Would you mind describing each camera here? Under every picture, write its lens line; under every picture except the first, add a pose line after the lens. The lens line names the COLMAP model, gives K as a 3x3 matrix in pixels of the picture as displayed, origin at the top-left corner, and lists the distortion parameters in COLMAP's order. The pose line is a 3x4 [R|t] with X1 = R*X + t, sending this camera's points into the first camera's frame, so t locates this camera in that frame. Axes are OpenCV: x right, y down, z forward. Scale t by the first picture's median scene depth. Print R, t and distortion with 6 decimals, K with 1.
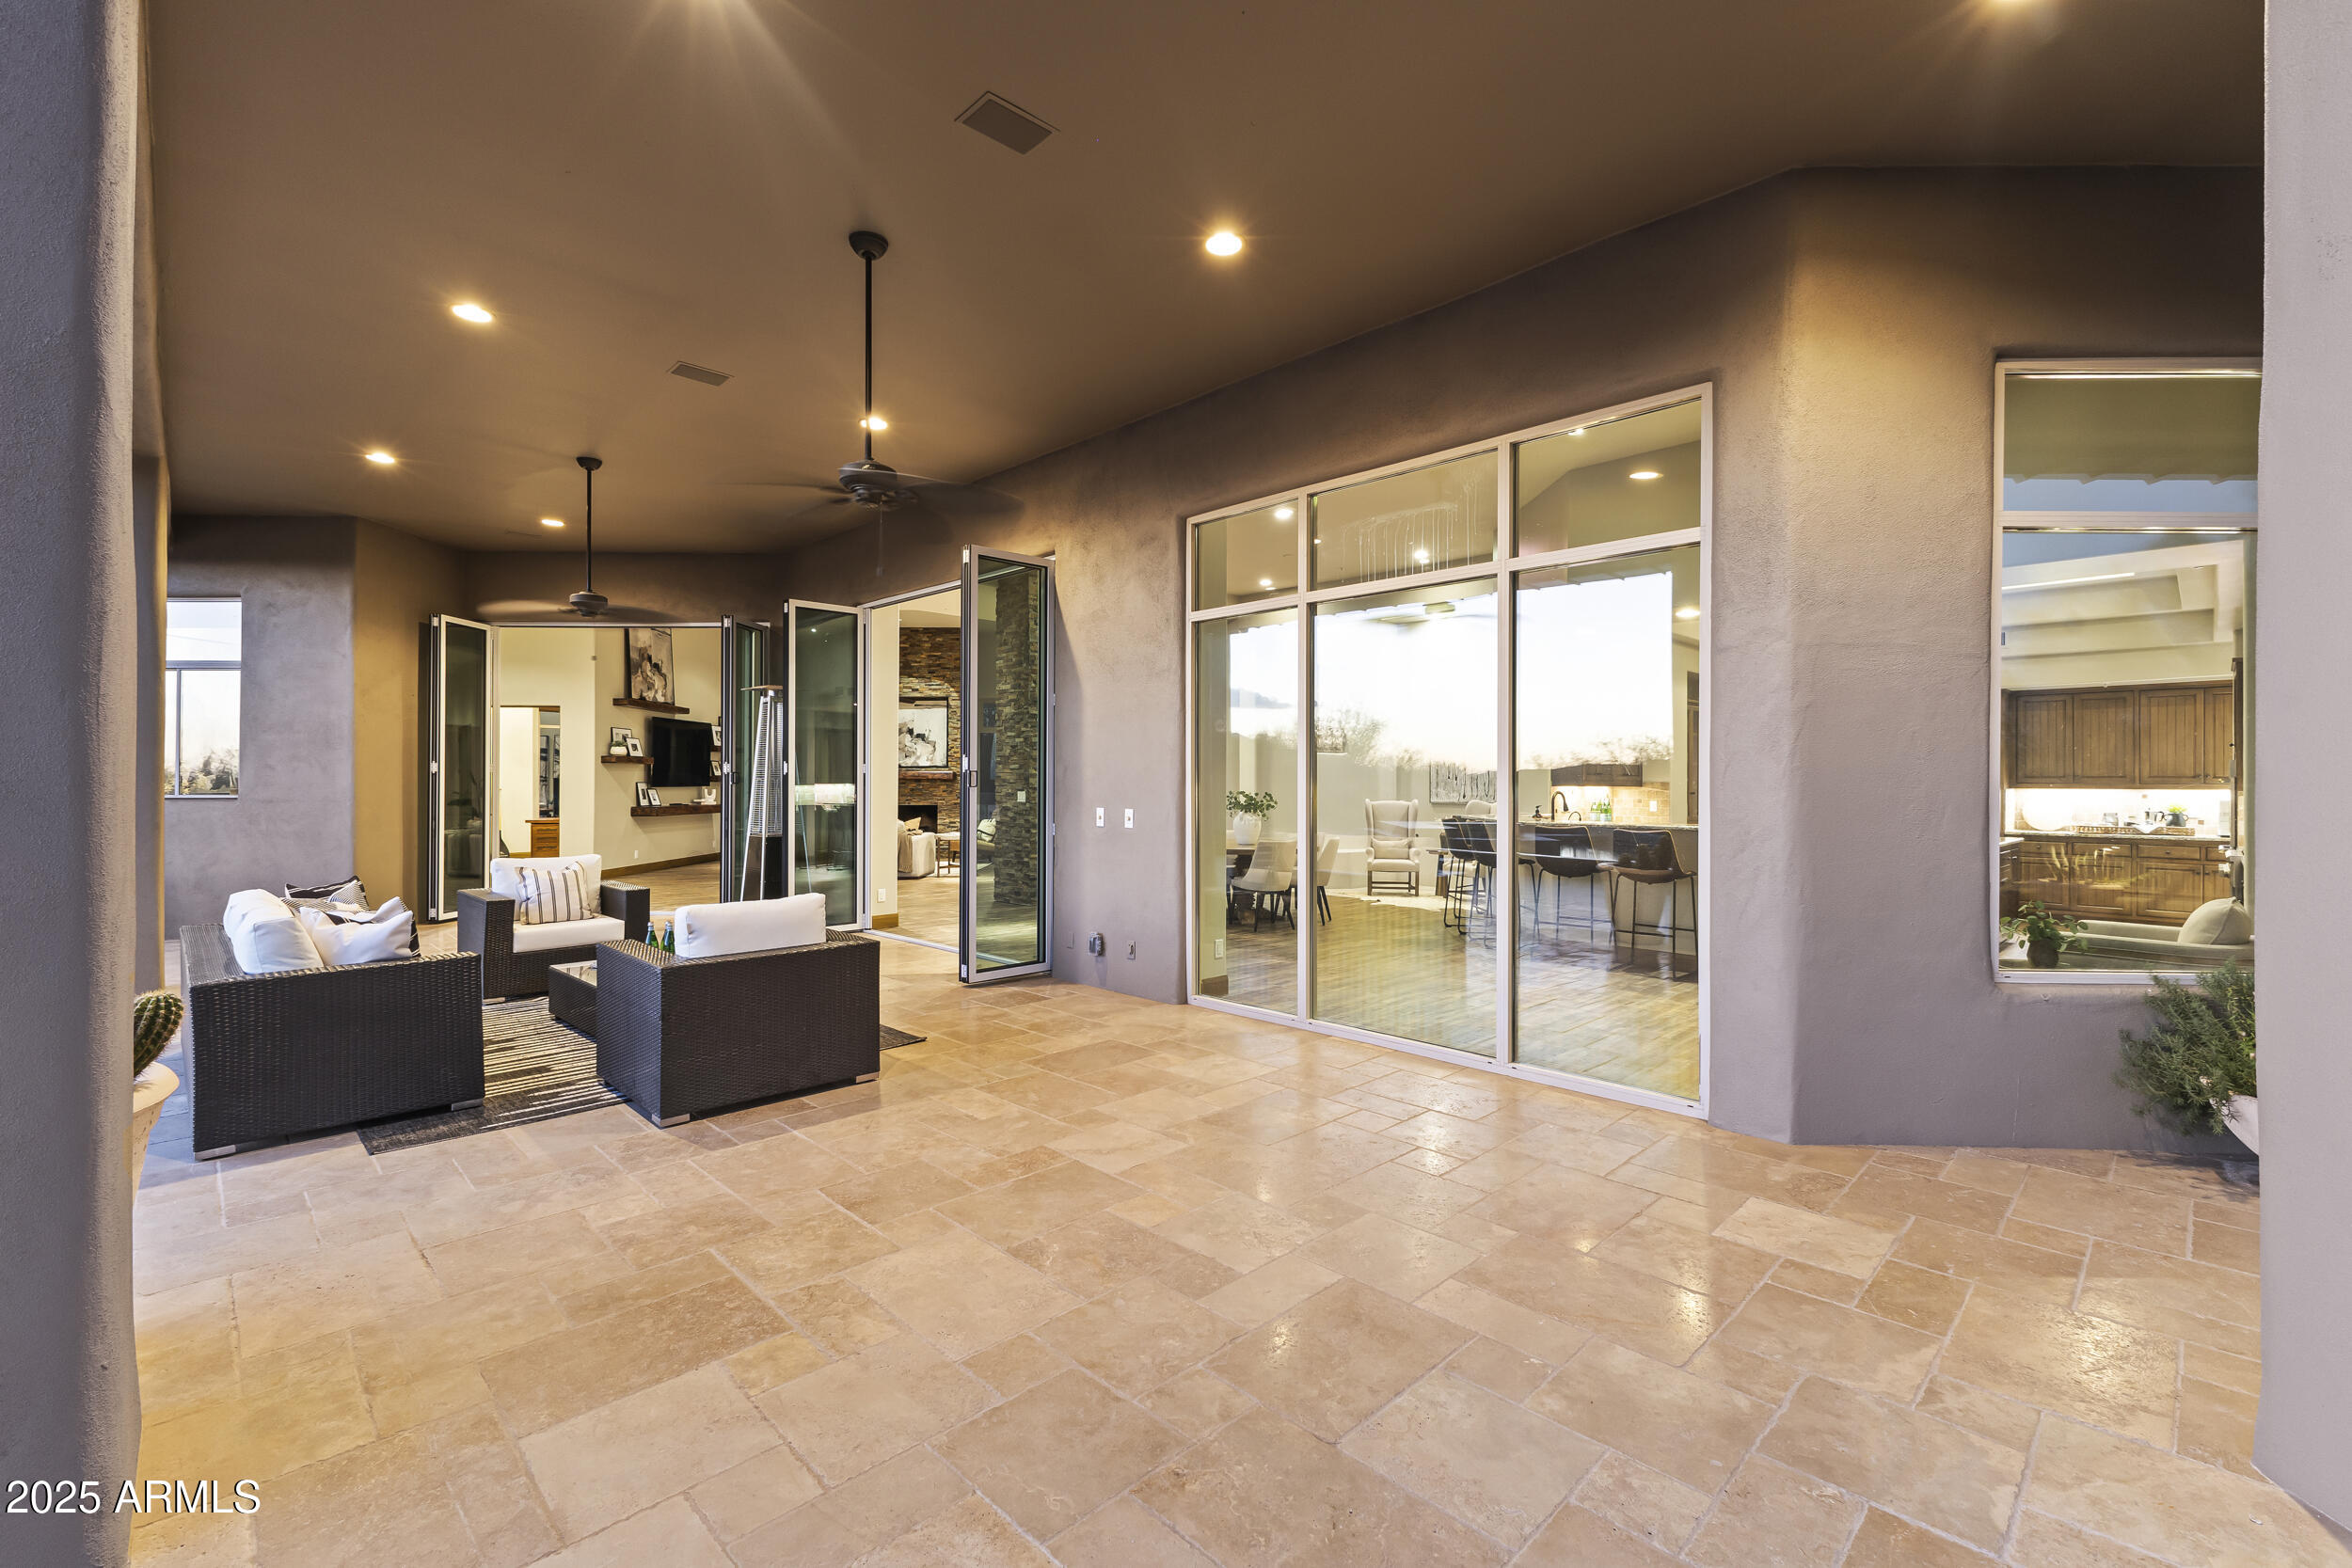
lens RADIAL K [[1005.2, 0, 1187.9], [0, 1005.2, 790.7], [0, 0, 1]] dist [0.004227, -0.000262]
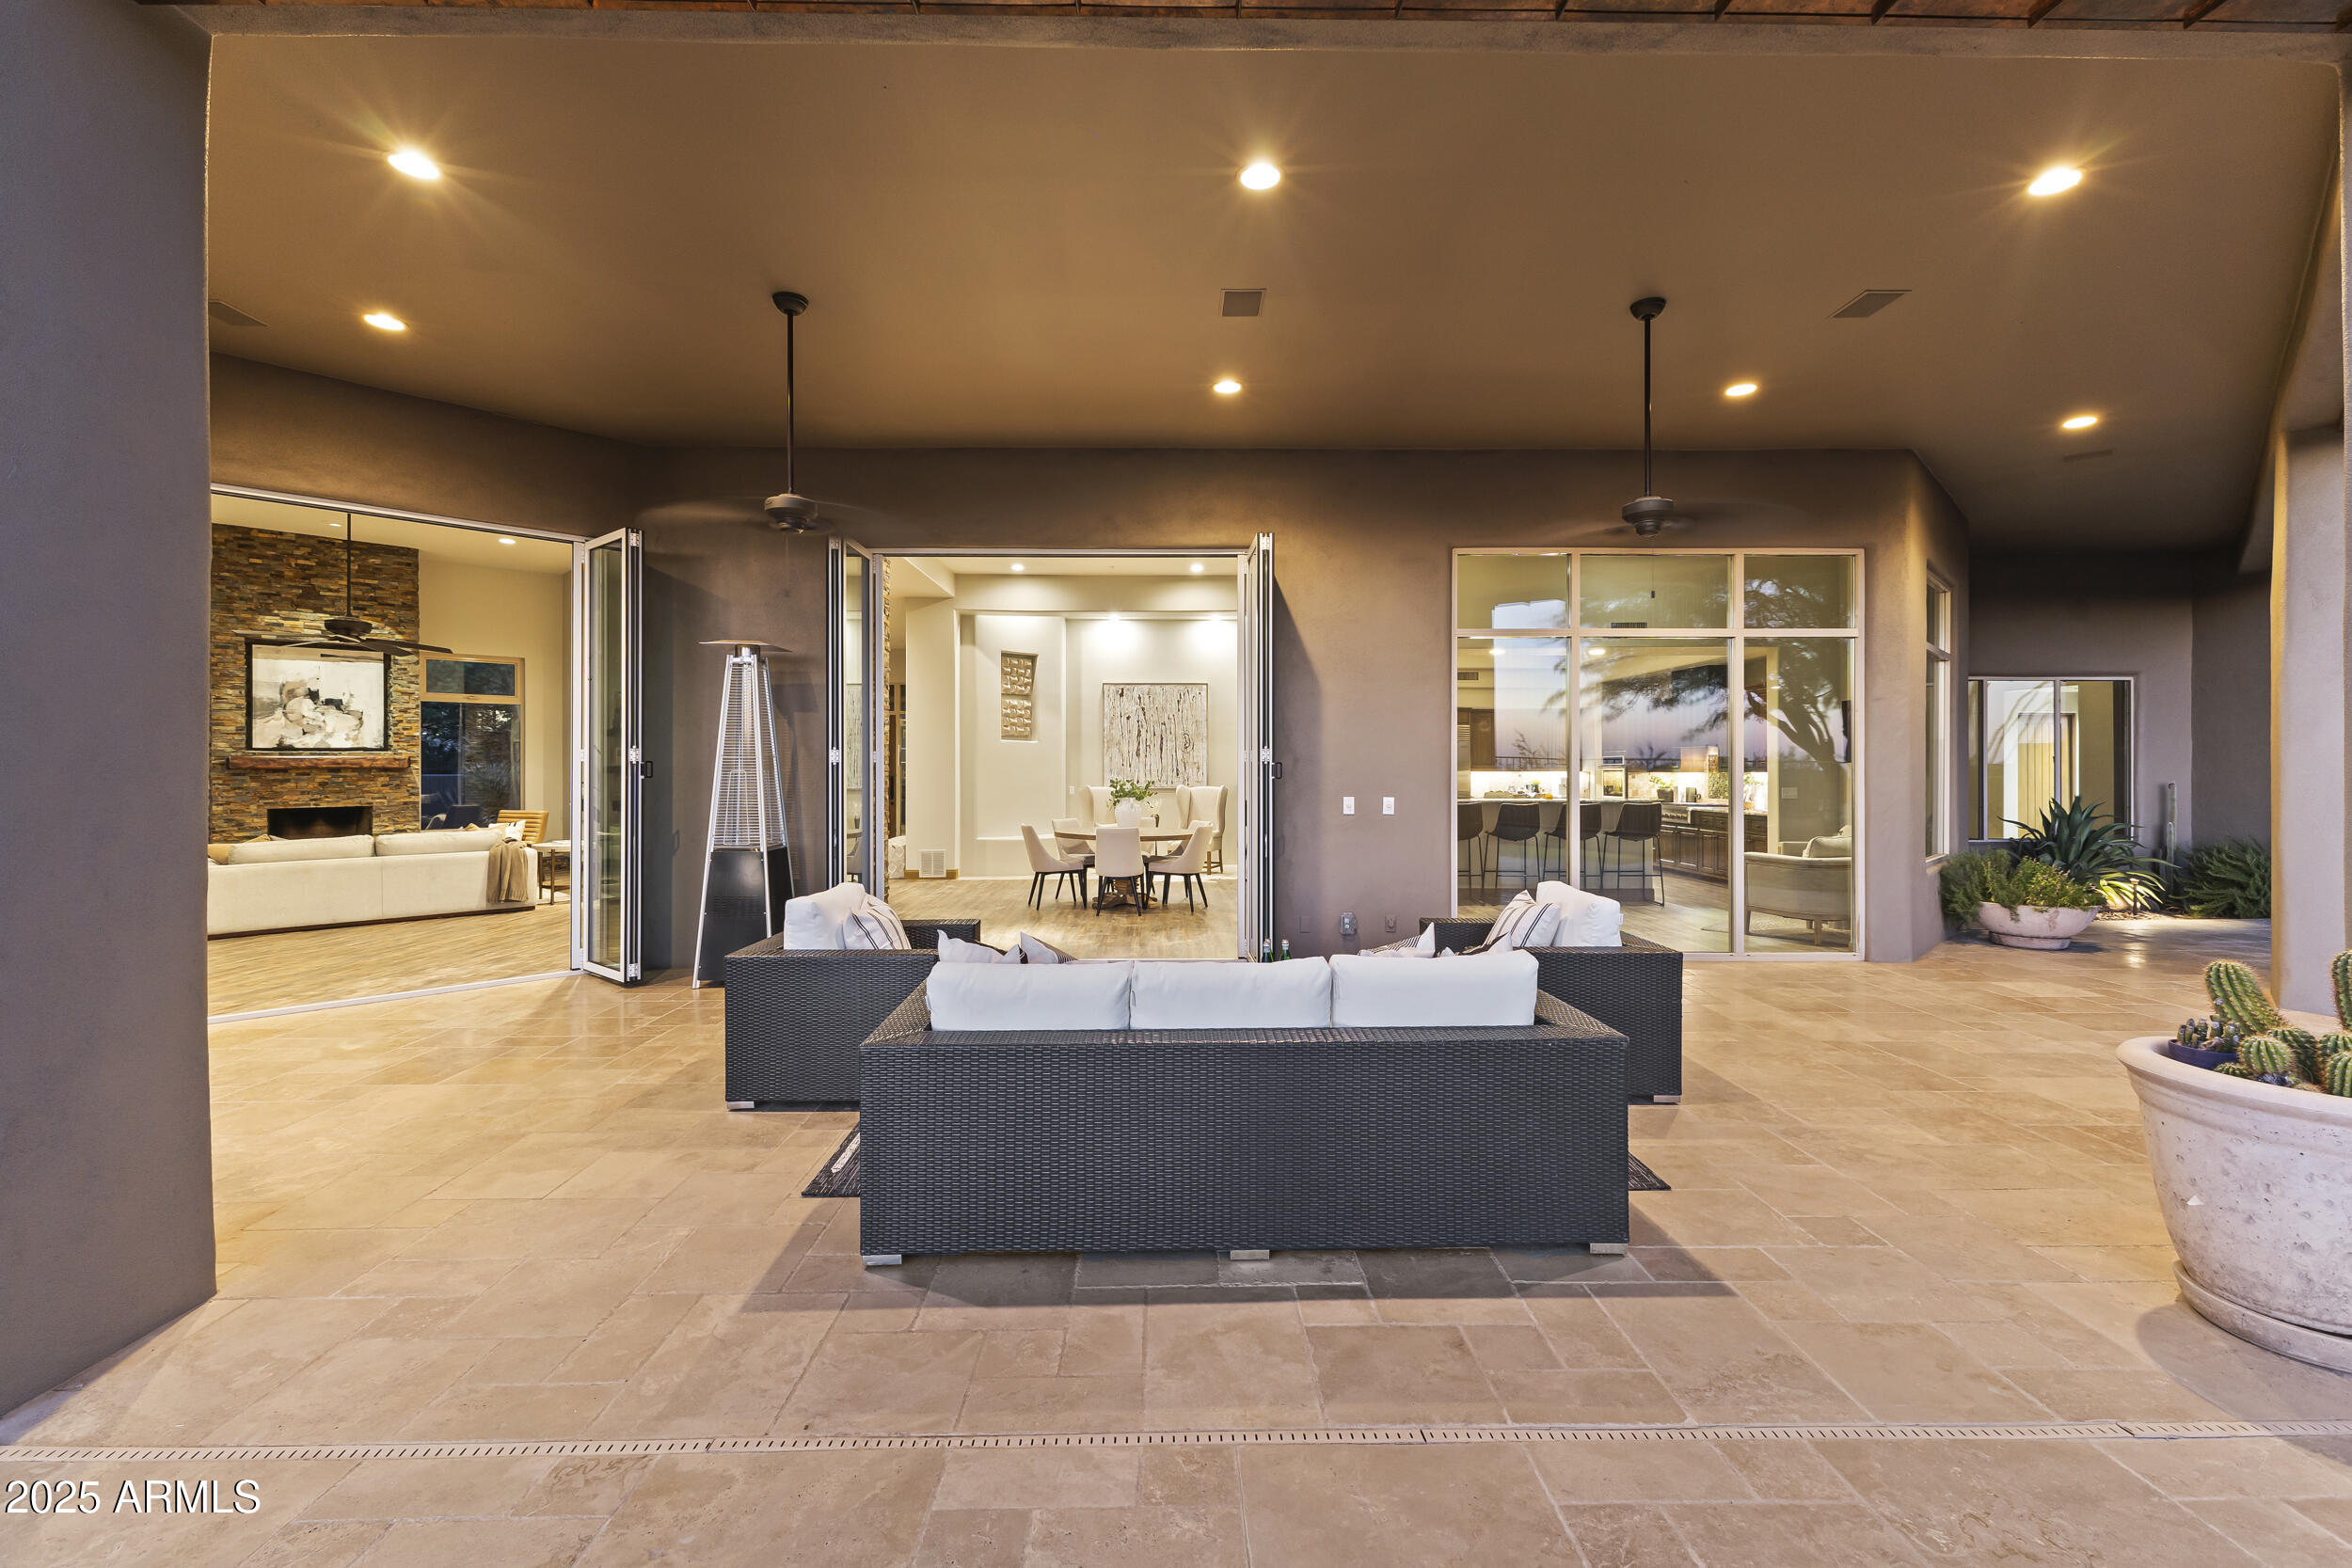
lens RADIAL K [[1005.2, 0, 1179.1], [0, 1005.2, 763.2], [0, 0, 1]] dist [0.004227, -0.000262]
pose [[0.704062, -0.000986, 0.710138, -1.011571], [0.008462, 0.999940, -0.007001, -0.013606], [-0.710088, 0.010938, 0.704028, 0.381025]]
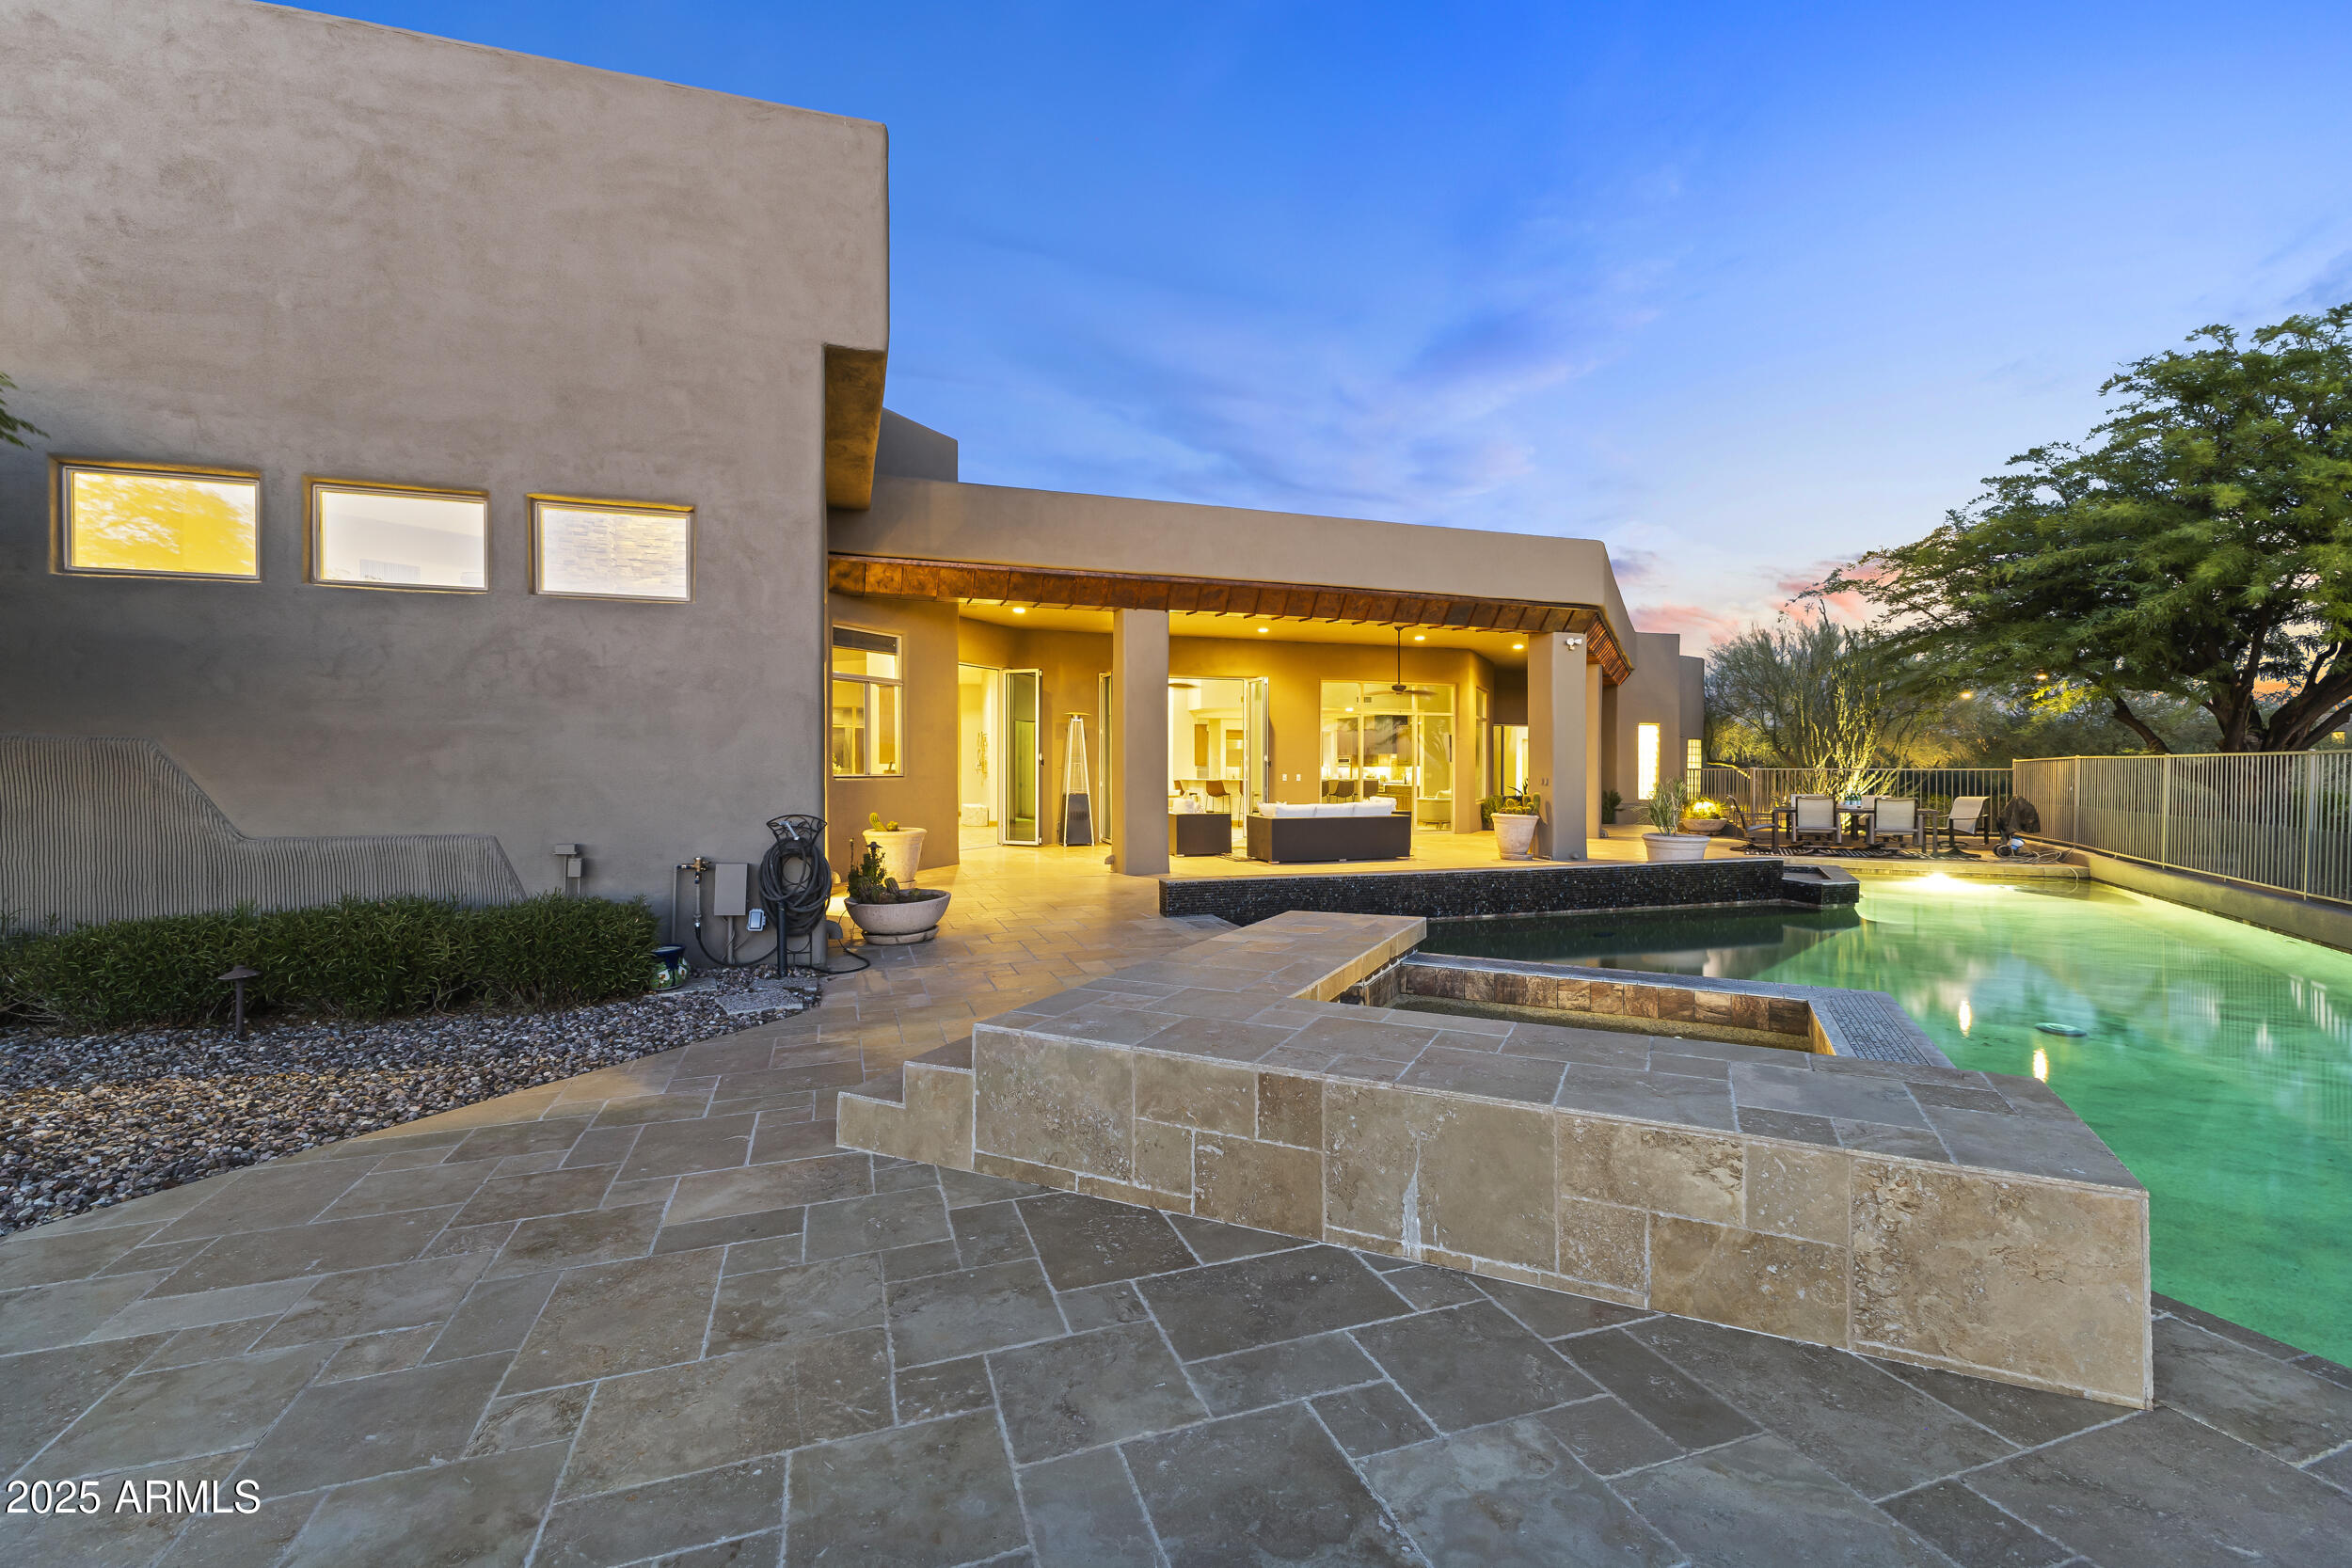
lens RADIAL K [[1005.2, 0, 1179.3], [0, 1005.2, 782.5], [0, 0, 1]] dist [0.004227, -0.000262]
pose [[0.445687, -0.010912, 0.895122, -2.827250], [0.010972, 0.999917, 0.006727, 0.018633], [-0.895122, 0.006823, 0.445770, 0.008378]]
